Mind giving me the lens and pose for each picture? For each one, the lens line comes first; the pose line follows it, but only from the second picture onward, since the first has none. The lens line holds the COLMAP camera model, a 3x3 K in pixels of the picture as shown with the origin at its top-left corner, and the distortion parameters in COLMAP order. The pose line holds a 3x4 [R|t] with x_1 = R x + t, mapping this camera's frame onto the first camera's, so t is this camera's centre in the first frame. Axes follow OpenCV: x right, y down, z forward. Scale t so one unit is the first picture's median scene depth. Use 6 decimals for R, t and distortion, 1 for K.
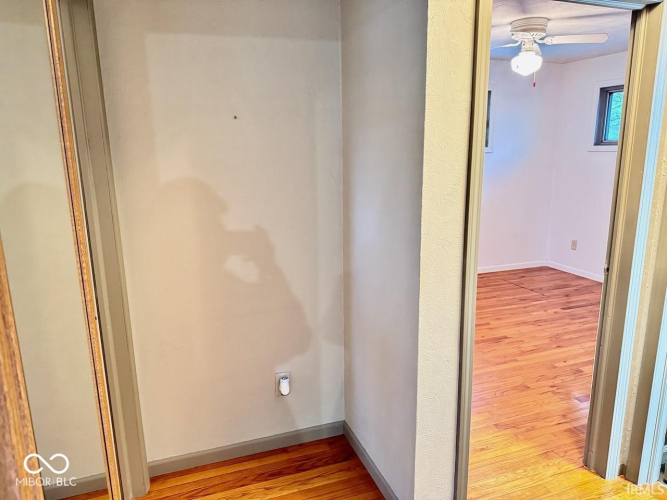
lens RADIAL K [[472.1, 0, 333.6], [0, 472.1, 252.2], [0, 0, 1]] dist [0.060947, -0.075592]
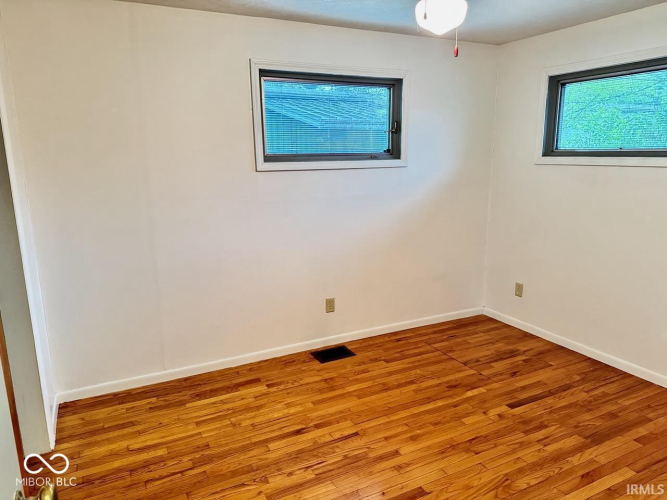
lens RADIAL K [[472.1, 0, 333.6], [0, 472.1, 252.2], [0, 0, 1]] dist [0.060947, -0.075592]
pose [[0.992827, -0.021460, 0.117615, 0.154197], [0.022543, 0.999715, -0.007885, -0.085255], [-0.117413, 0.010480, 0.993028, 0.346994]]
